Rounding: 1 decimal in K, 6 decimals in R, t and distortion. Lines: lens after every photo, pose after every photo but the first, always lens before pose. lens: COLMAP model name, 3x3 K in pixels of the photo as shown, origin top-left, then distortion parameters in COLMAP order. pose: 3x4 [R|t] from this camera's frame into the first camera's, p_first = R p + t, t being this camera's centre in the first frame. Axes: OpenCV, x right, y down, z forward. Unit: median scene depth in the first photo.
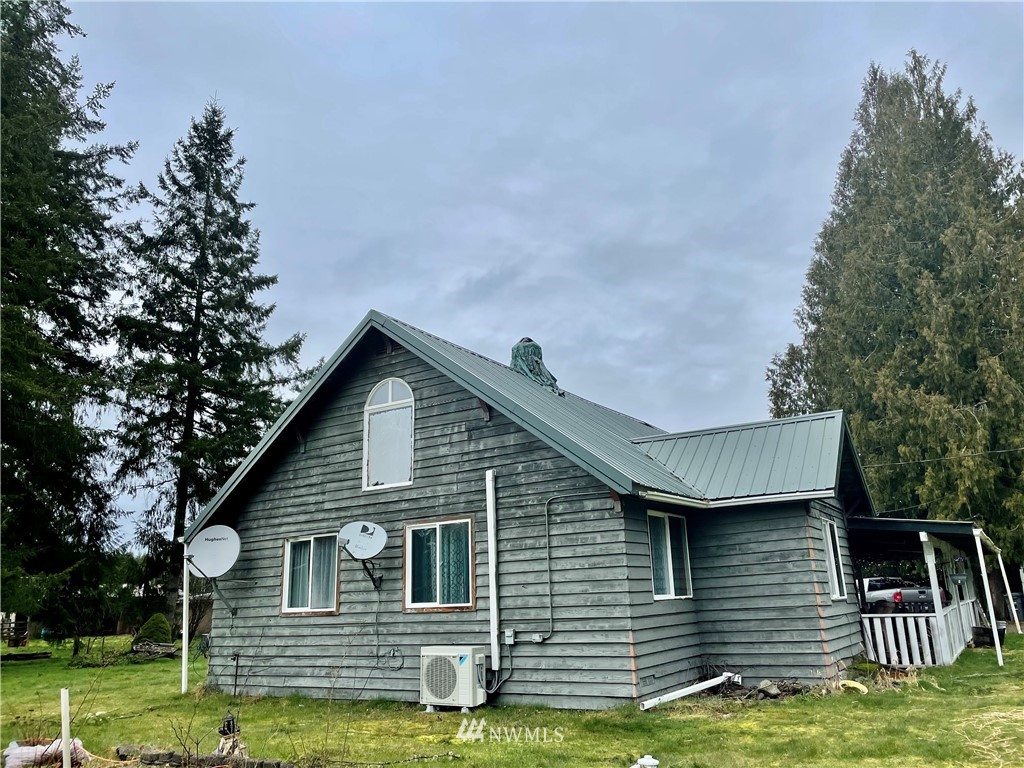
lens RADIAL K [[775.6, 0, 514.6], [0, 775.6, 385.2], [0, 0, 1]] dist [0.081910, -0.116371]
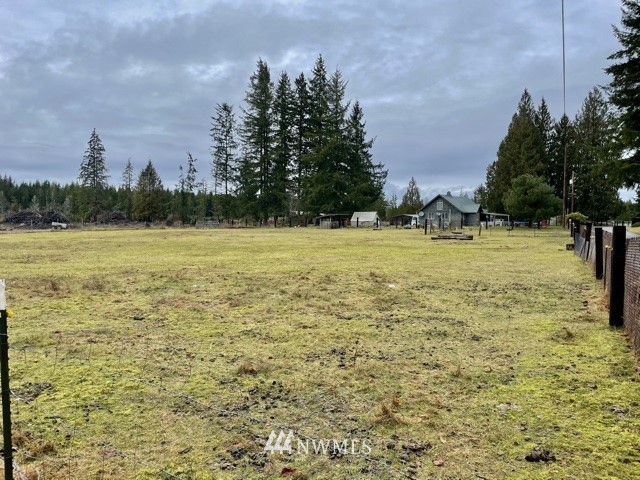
lens RADIAL K [[484.7, 0, 318.6], [0, 484.7, 238.7], [0, 0, 1]] dist [0.081910, -0.116371]
pose [[0.997586, 0.035967, -0.059401, -1.589834], [-0.016861, 0.955274, 0.295242, -1.654306], [0.067363, -0.293528, 0.953574, -6.541420]]
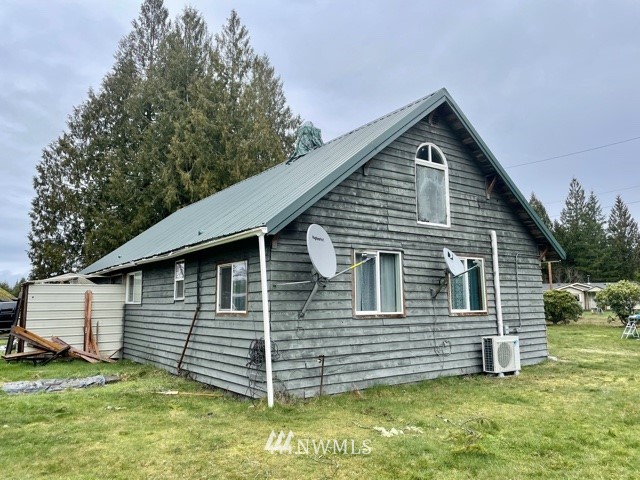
lens RADIAL K [[484.7, 0, 319.0], [0, 484.7, 236.3], [0, 0, 1]] dist [0.081910, -0.116371]
pose [[0.370224, 0.157897, 0.915425, -1.018376], [-0.247019, 0.966703, -0.066840, 0.259326], [-0.895497, -0.201382, 0.396900, 0.856828]]
